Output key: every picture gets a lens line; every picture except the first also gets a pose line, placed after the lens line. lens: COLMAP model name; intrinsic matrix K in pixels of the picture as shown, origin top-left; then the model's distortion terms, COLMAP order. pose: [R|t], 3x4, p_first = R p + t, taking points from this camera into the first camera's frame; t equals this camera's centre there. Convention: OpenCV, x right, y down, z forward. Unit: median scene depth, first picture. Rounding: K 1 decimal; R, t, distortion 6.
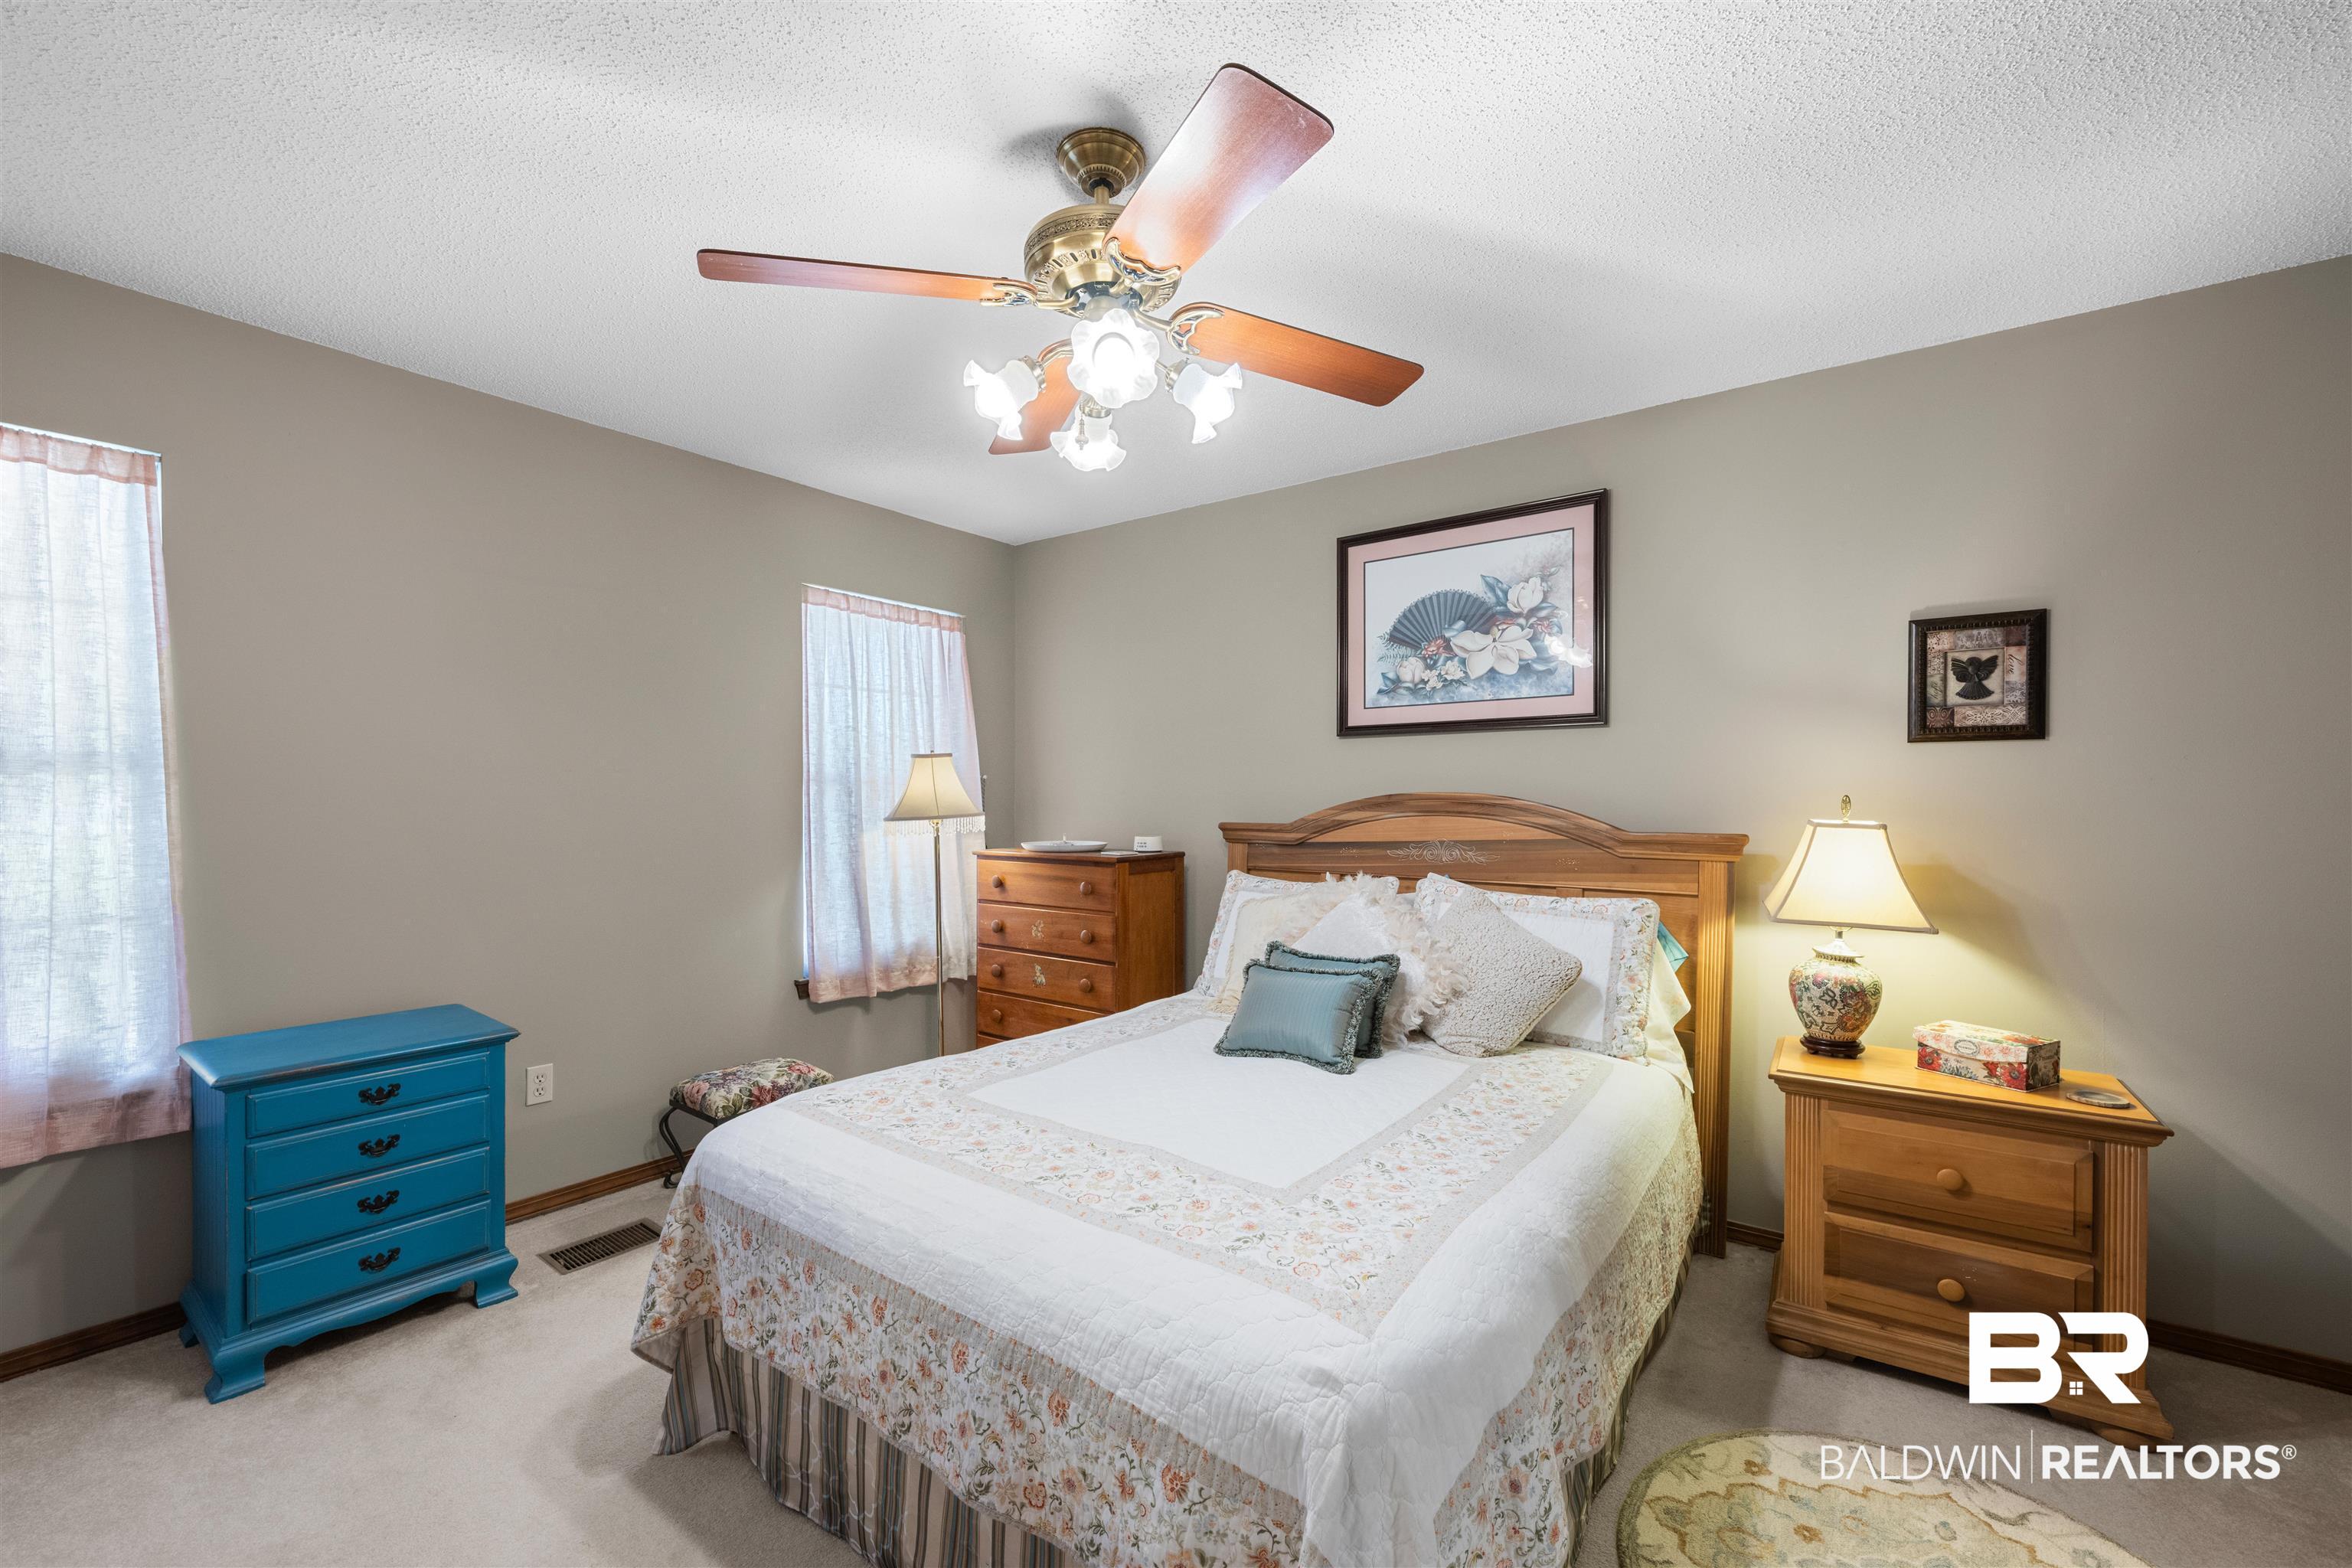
lens RADIAL K [[955.7, 0, 1185.9], [0, 955.7, 825.8], [0, 0, 1]] dist [0.000395, 0.000107]
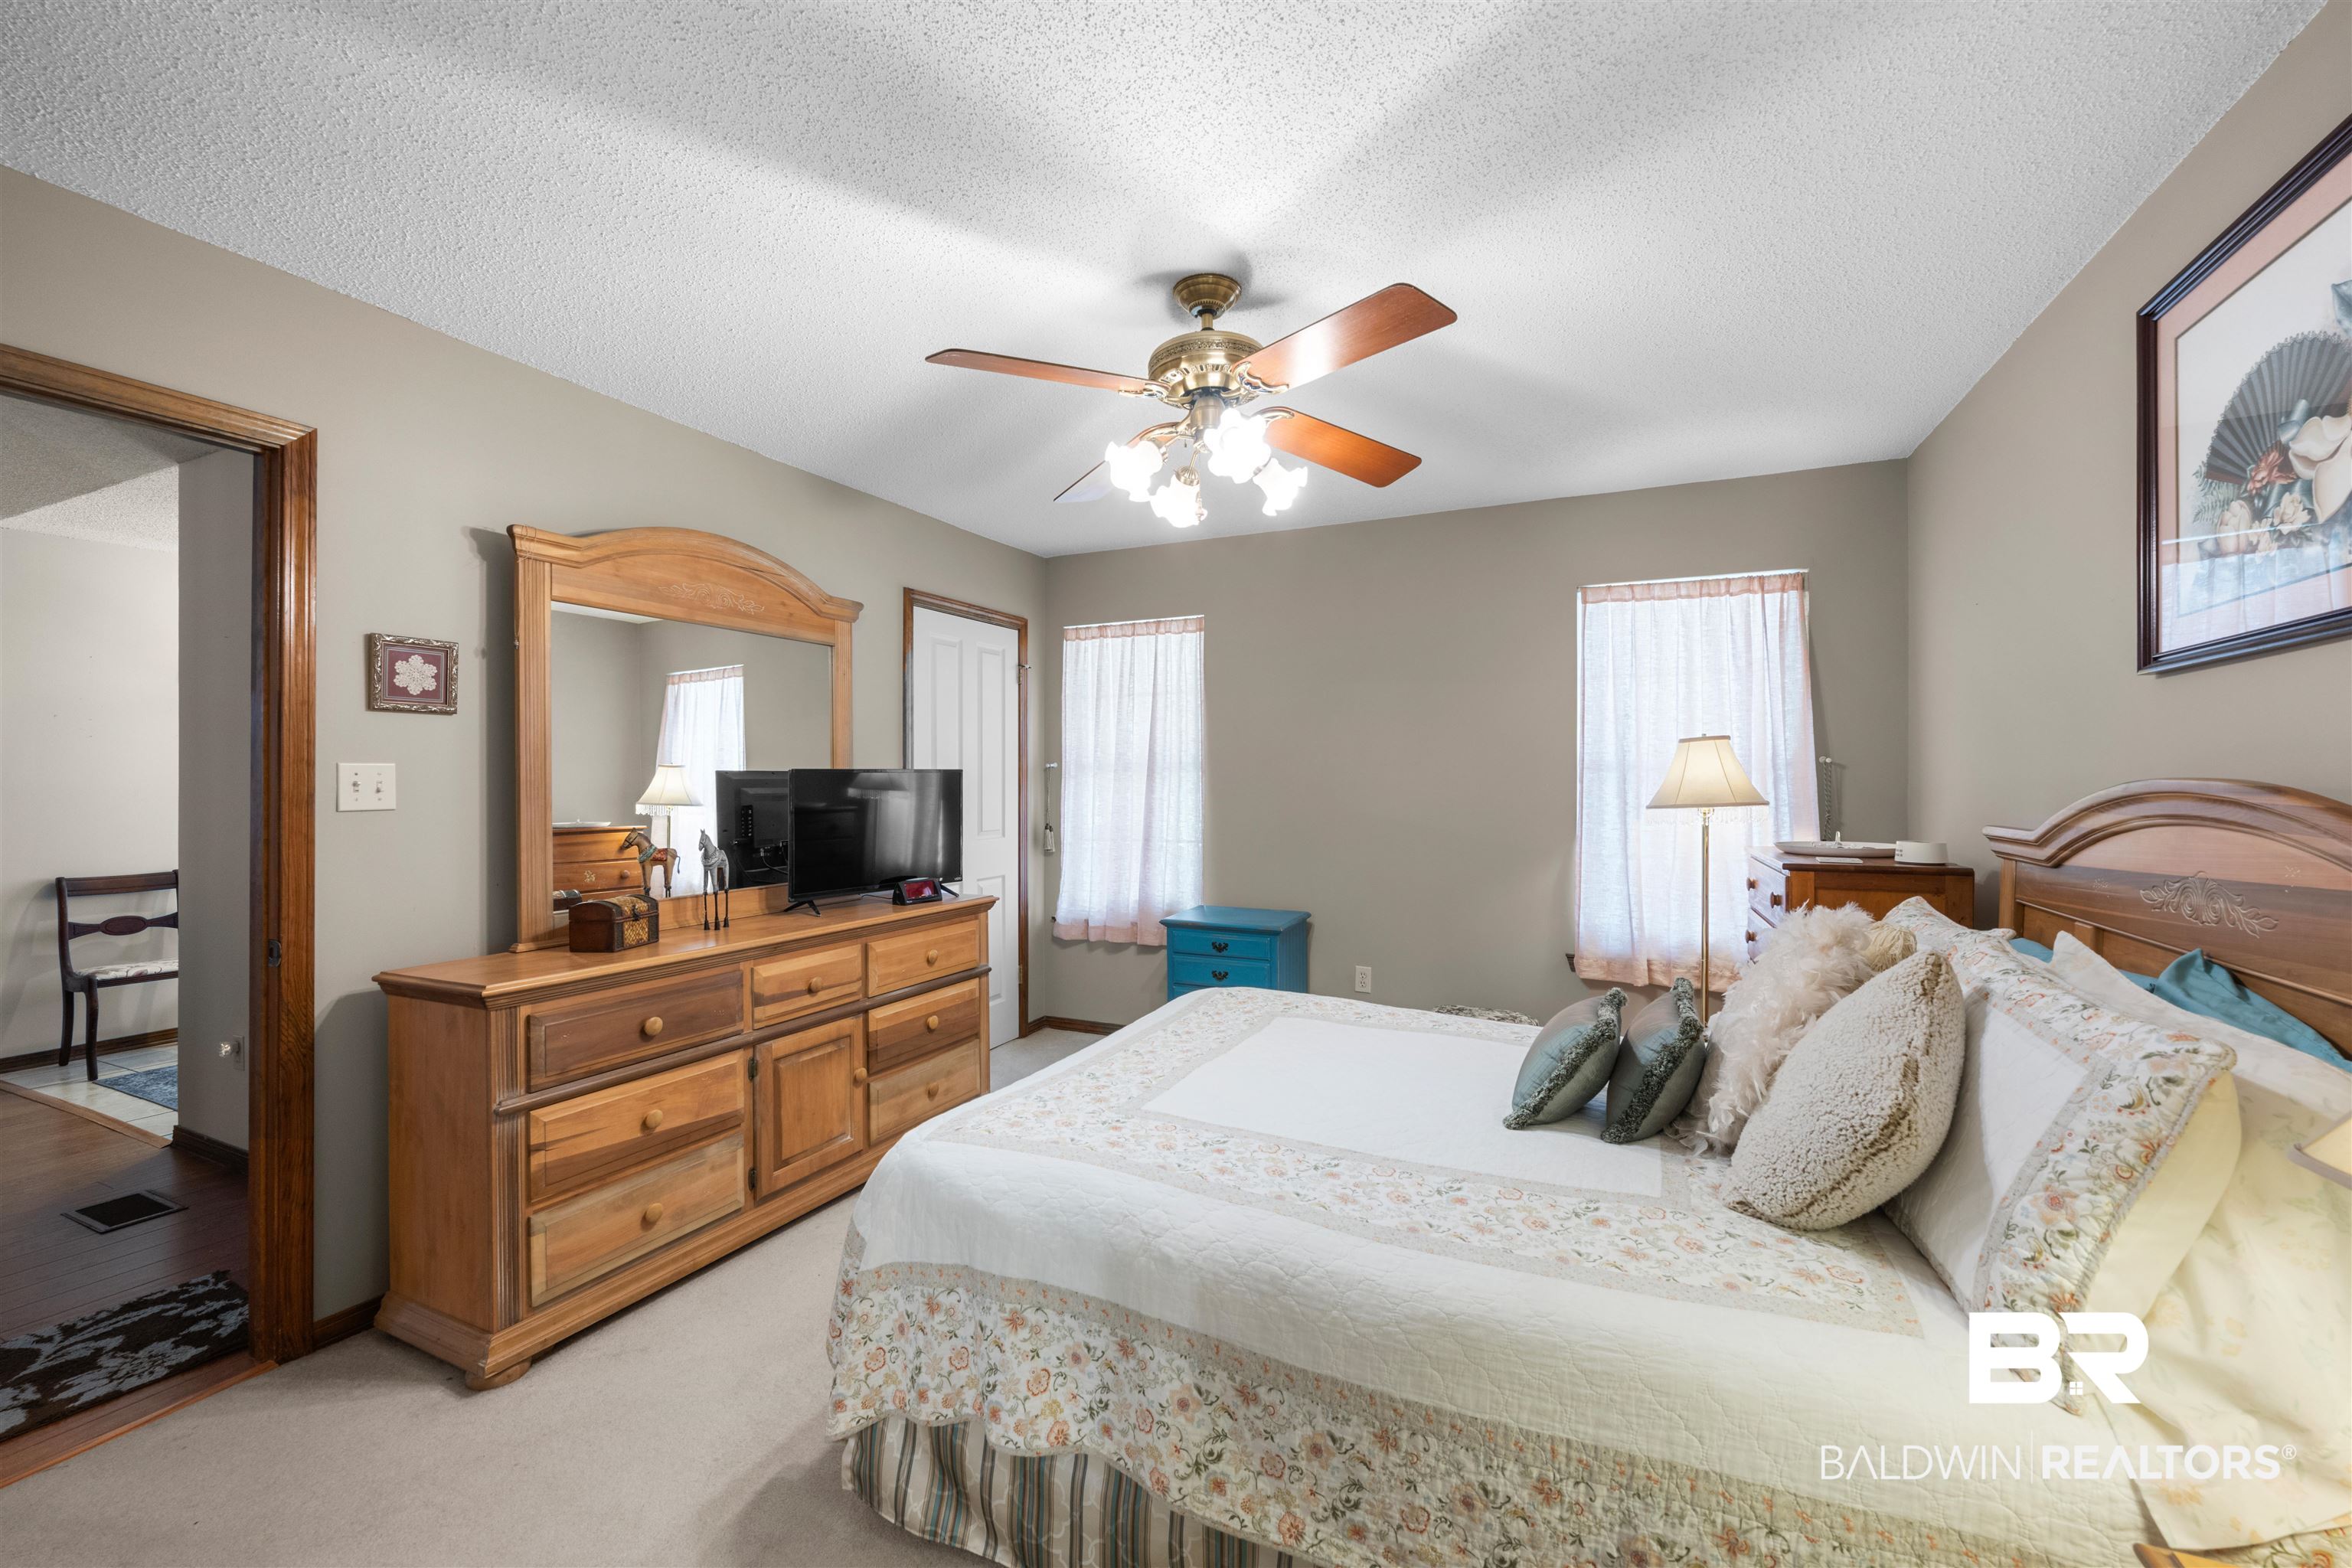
lens RADIAL K [[955.7, 0, 1179.1], [0, 955.7, 781.3], [0, 0, 1]] dist [0.000395, 0.000107]
pose [[0.185209, -0.000253, -0.982699, 0.636495], [-0.028677, 0.999573, -0.005662, -0.015194], [0.982281, 0.029230, 0.185123, 0.394436]]
